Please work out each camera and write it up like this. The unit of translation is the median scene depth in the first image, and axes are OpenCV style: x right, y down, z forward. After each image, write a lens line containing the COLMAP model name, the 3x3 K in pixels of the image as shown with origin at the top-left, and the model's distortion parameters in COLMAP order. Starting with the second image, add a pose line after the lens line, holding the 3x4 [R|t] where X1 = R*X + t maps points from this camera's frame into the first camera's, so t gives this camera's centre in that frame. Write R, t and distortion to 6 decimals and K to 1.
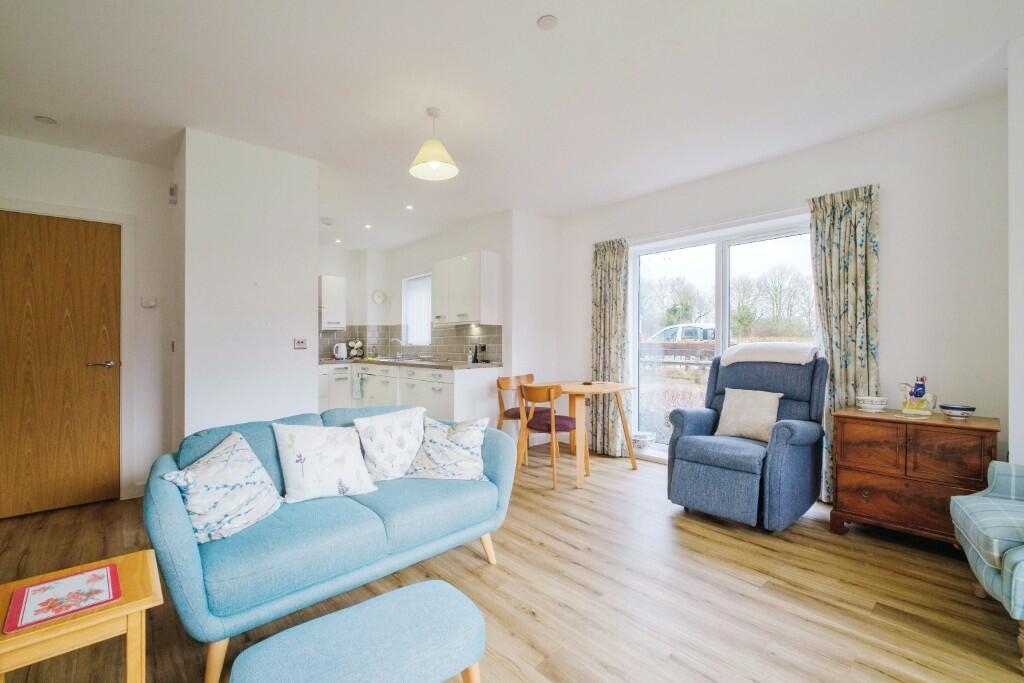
lens RADIAL K [[444.2, 0, 518.0], [0, 444.2, 344.2], [0, 0, 1]] dist [0.000610, -0.000131]
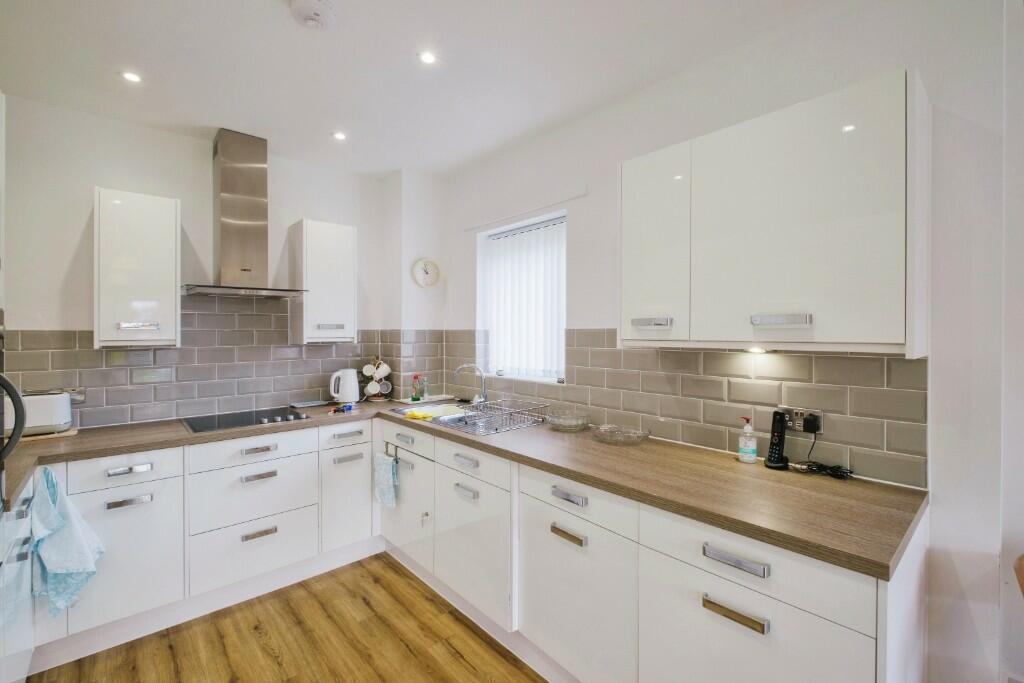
lens RADIAL K [[444.9, 0, 514.1], [0, 444.9, 335.5], [0, 0, 1]] dist [0.000426, -0.000853]
pose [[0.999993, 0.003726, -0.000866, -0.229746], [-0.003719, 0.999959, 0.008223, -0.043622], [0.000897, -0.008219, 0.999966, 0.552657]]
